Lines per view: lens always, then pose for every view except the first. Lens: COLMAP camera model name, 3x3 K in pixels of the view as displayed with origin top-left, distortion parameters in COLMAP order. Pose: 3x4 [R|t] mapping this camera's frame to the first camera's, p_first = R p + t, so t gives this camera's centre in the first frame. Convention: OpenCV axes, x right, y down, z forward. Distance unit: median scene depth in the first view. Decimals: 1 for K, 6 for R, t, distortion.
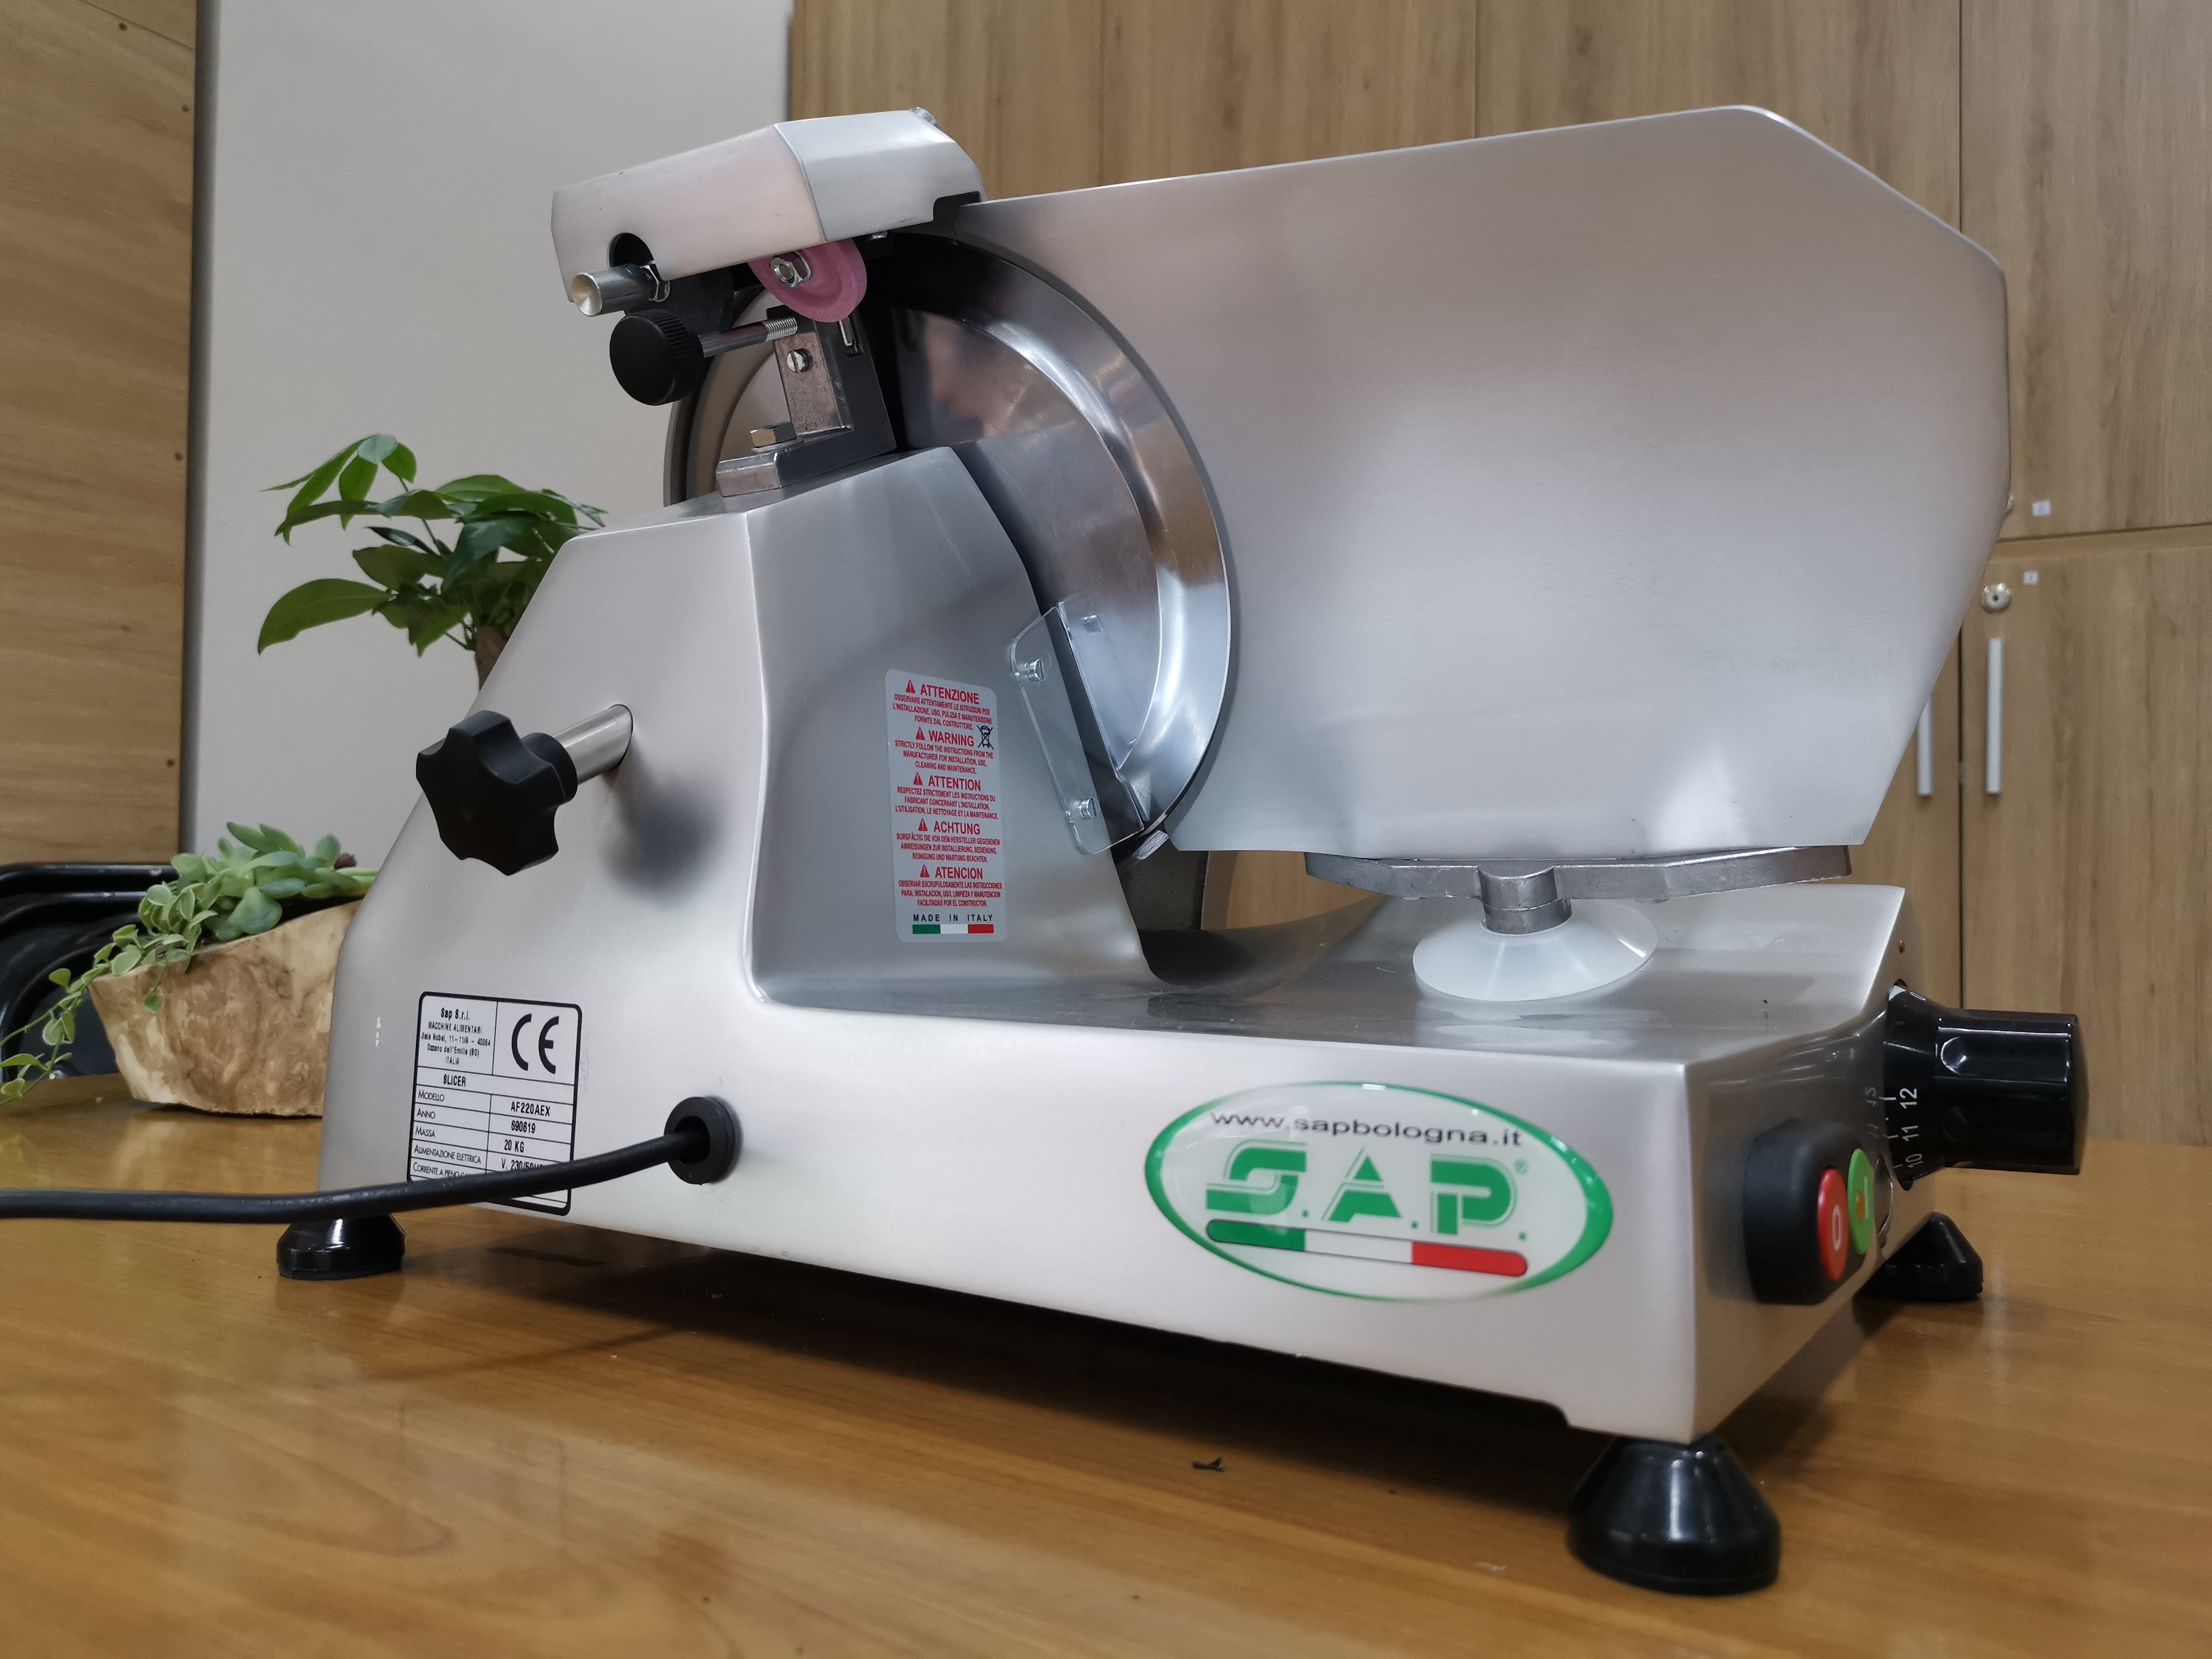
lens RADIAL K [[1742.9, 0, 1106.0], [0, 1742.9, 829.5], [0, 0, 1]] dist [0.013895, -0.007121]
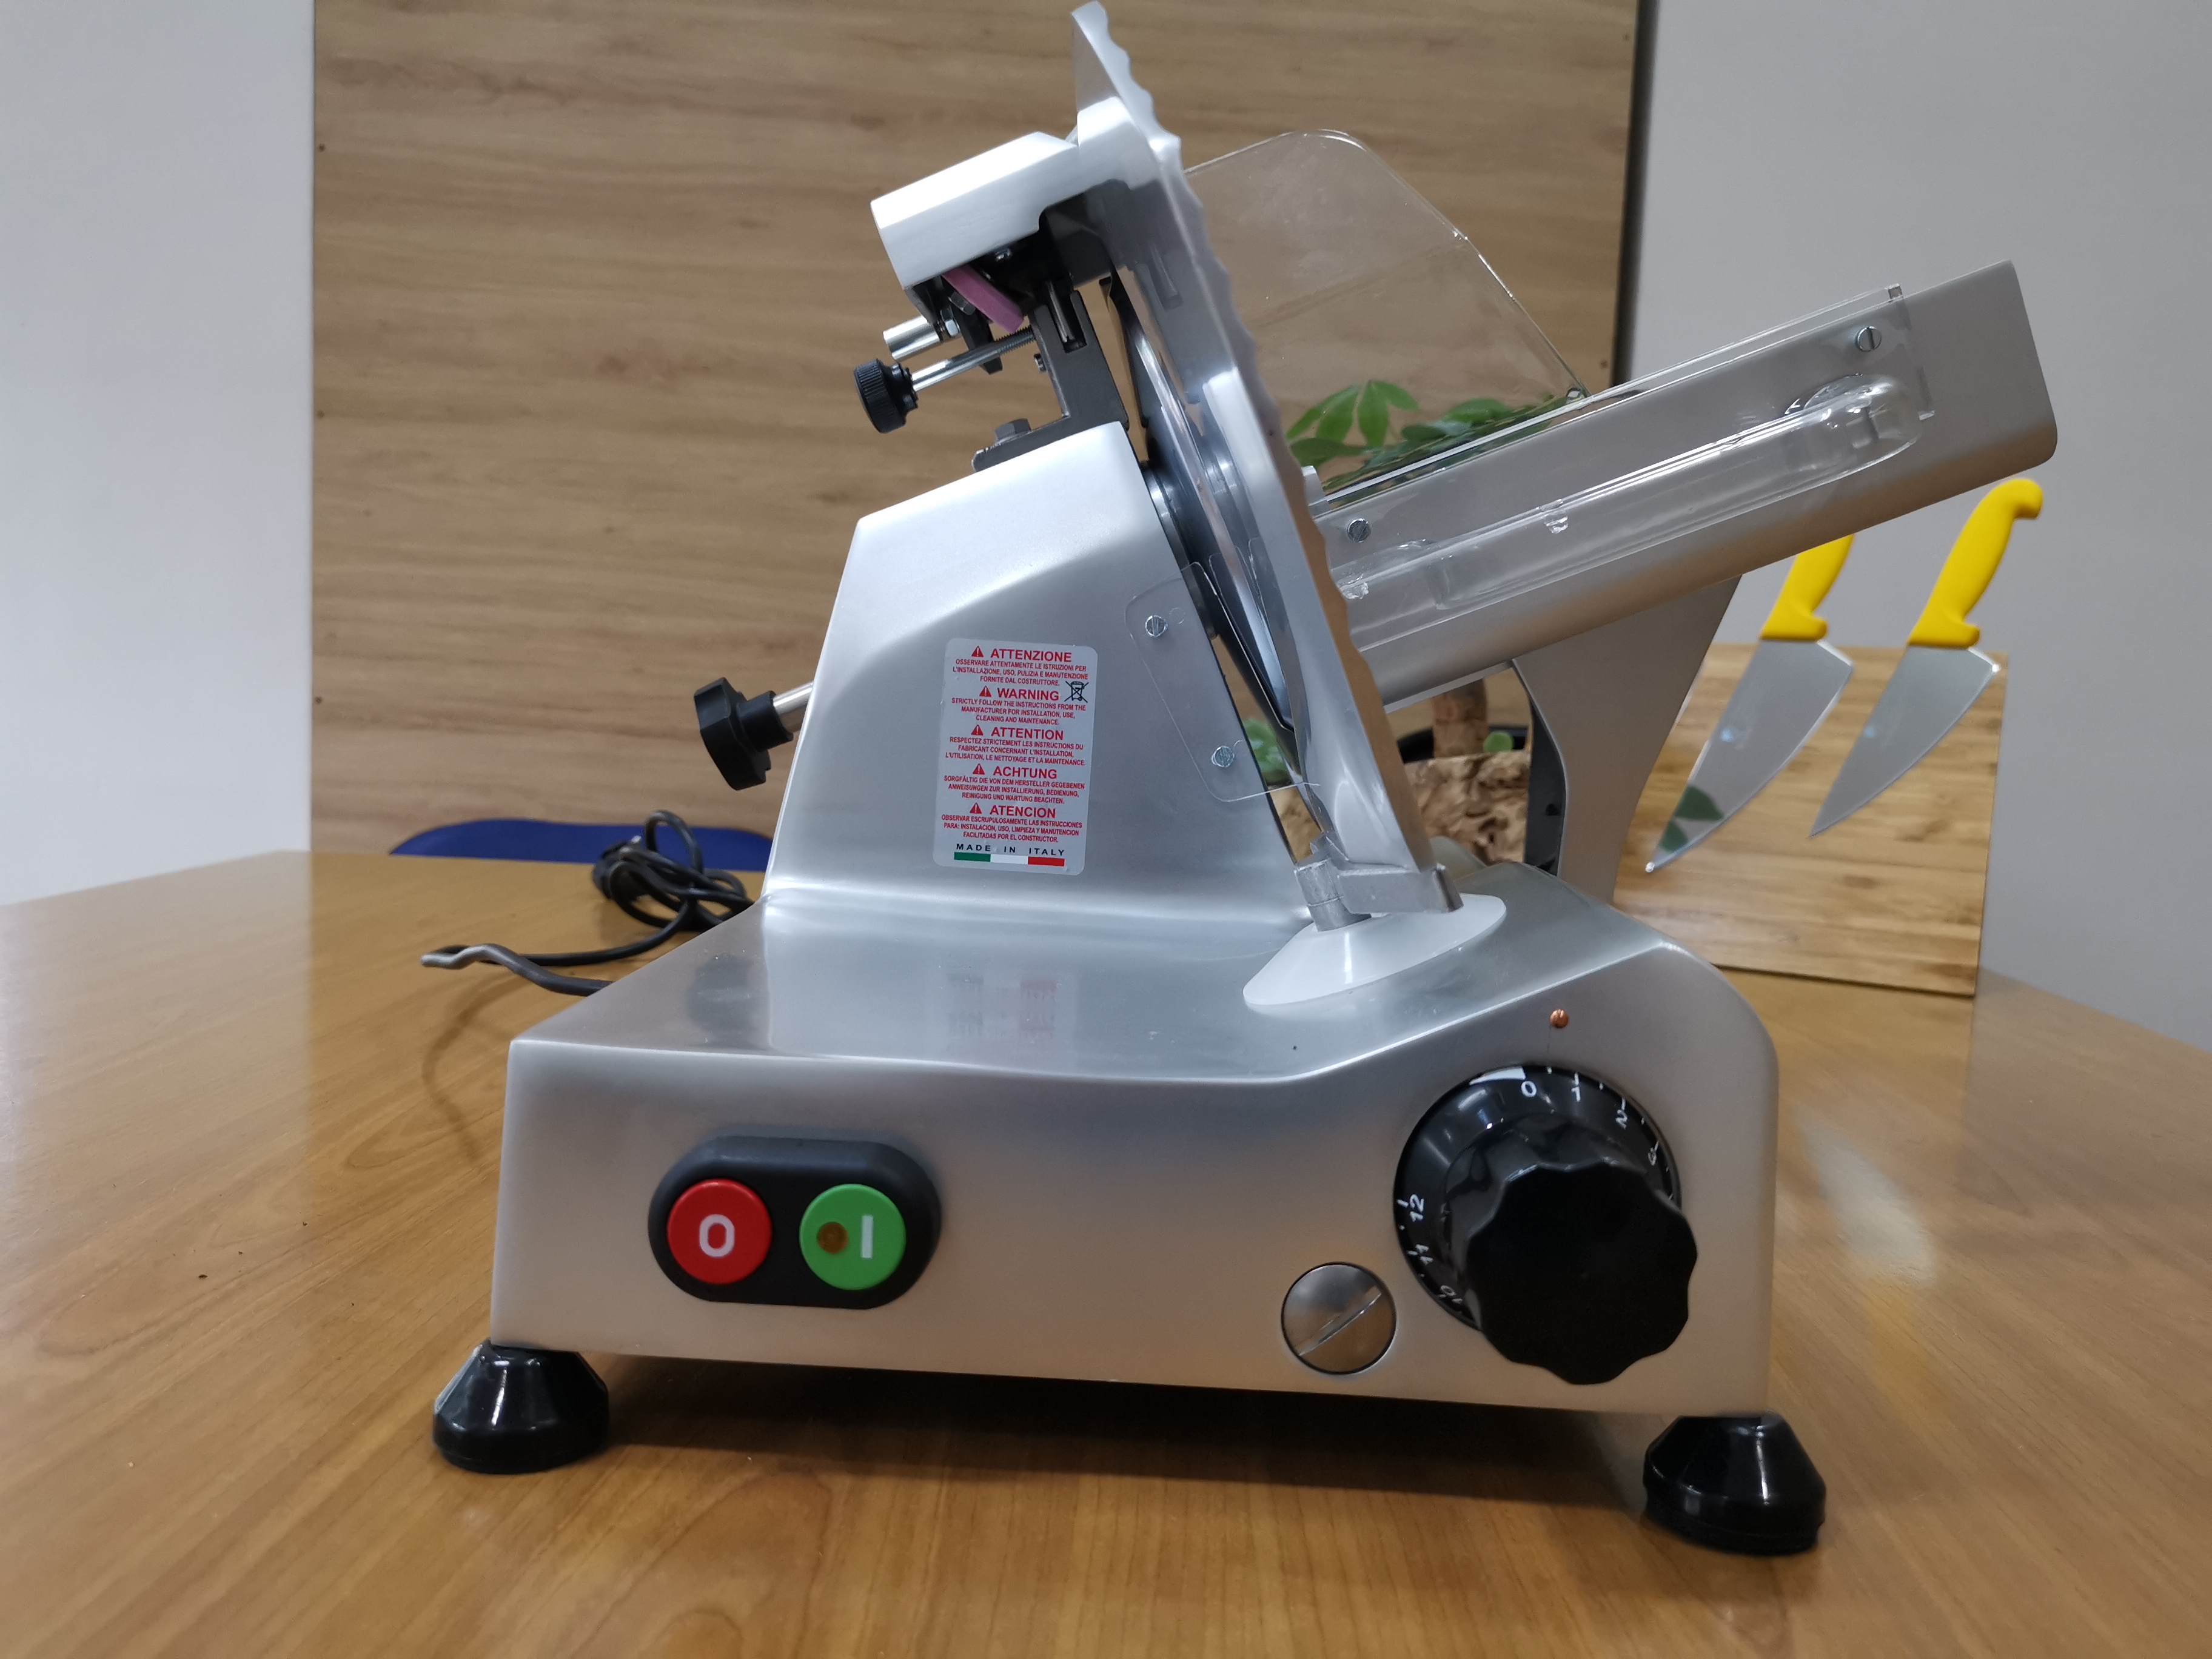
lens RADIAL K [[1748.5, 0, 1106.0], [0, 1748.5, 829.5], [0, 0, 1]] dist [0.006990, 0.005737]
pose [[0.521396, 0.091910, -0.848350, 0.996143], [-0.012728, 0.994910, 0.099965, -0.085534], [0.853220, -0.041324, 0.519912, 0.474268]]
